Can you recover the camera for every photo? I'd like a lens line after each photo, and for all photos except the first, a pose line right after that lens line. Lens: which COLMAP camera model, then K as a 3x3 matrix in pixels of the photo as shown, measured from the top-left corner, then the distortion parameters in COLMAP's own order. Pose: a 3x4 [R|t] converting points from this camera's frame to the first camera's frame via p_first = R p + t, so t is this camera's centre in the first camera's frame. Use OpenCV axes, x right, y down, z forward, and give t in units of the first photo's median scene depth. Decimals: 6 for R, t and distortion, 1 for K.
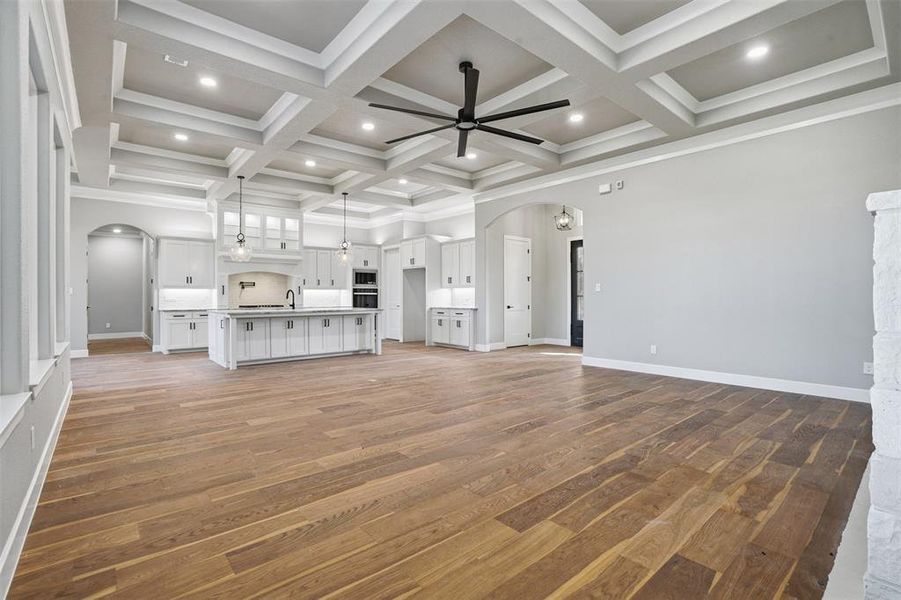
lens RADIAL K [[421.1, 0, 441.2], [0, 421.1, 292.9], [0, 0, 1]] dist [-0.048816, 0.016107]
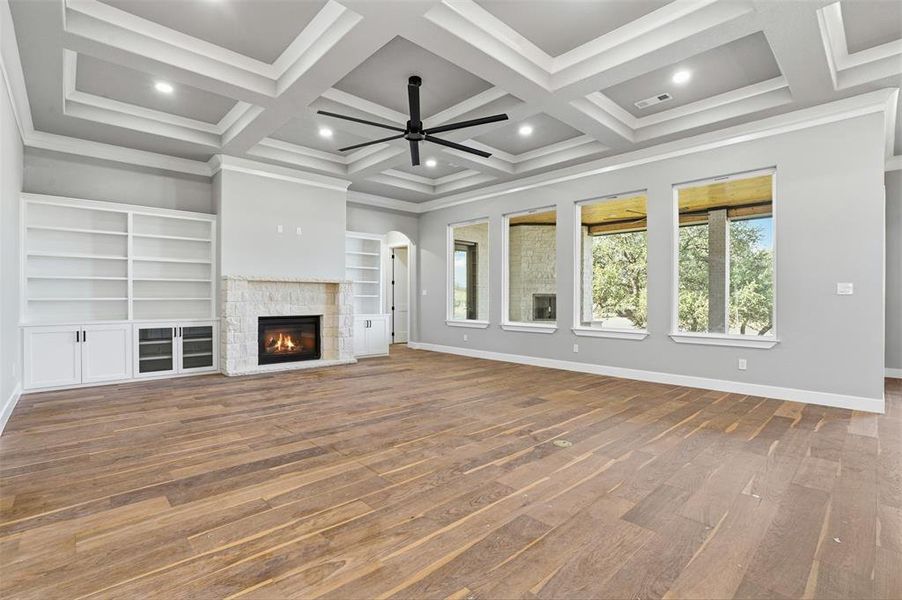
lens RADIAL K [[421.6, 0, 442.7], [0, 421.6, 298.8], [0, 0, 1]] dist [-0.048816, 0.016107]
pose [[-0.998574, -0.001240, -0.053361, 0.028357], [-0.000805, 0.999966, -0.008177, 0.009779], [0.053370, -0.008123, -0.998542, 1.283968]]
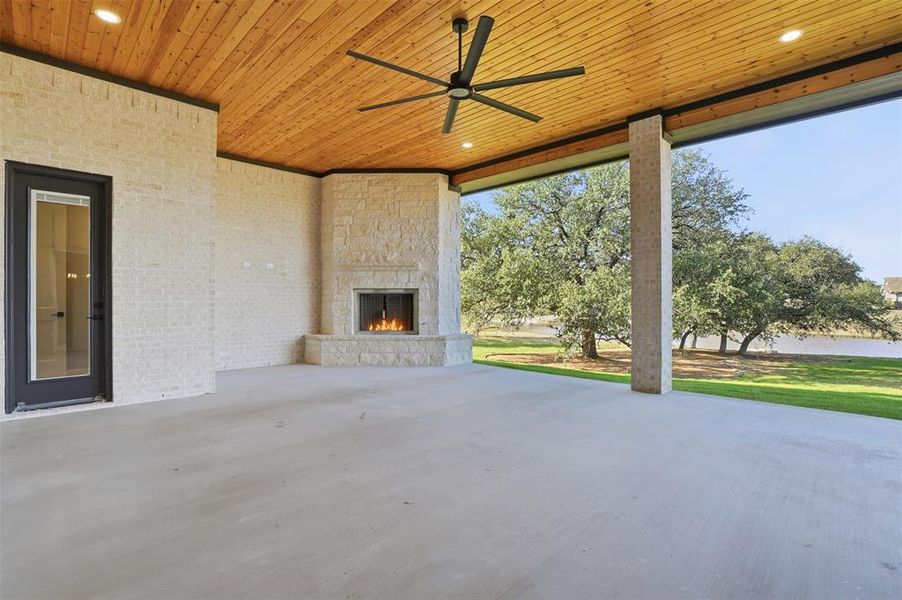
lens RADIAL K [[421.6, 0, 449.4], [0, 421.6, 296.7], [0, 0, 1]] dist [-0.048816, 0.016107]
pose [[-0.996816, 0.004305, -0.079625, -0.646342], [0.005686, 0.999837, -0.017123, 0.013016], [0.079538, -0.017521, -0.996678, 0.544941]]
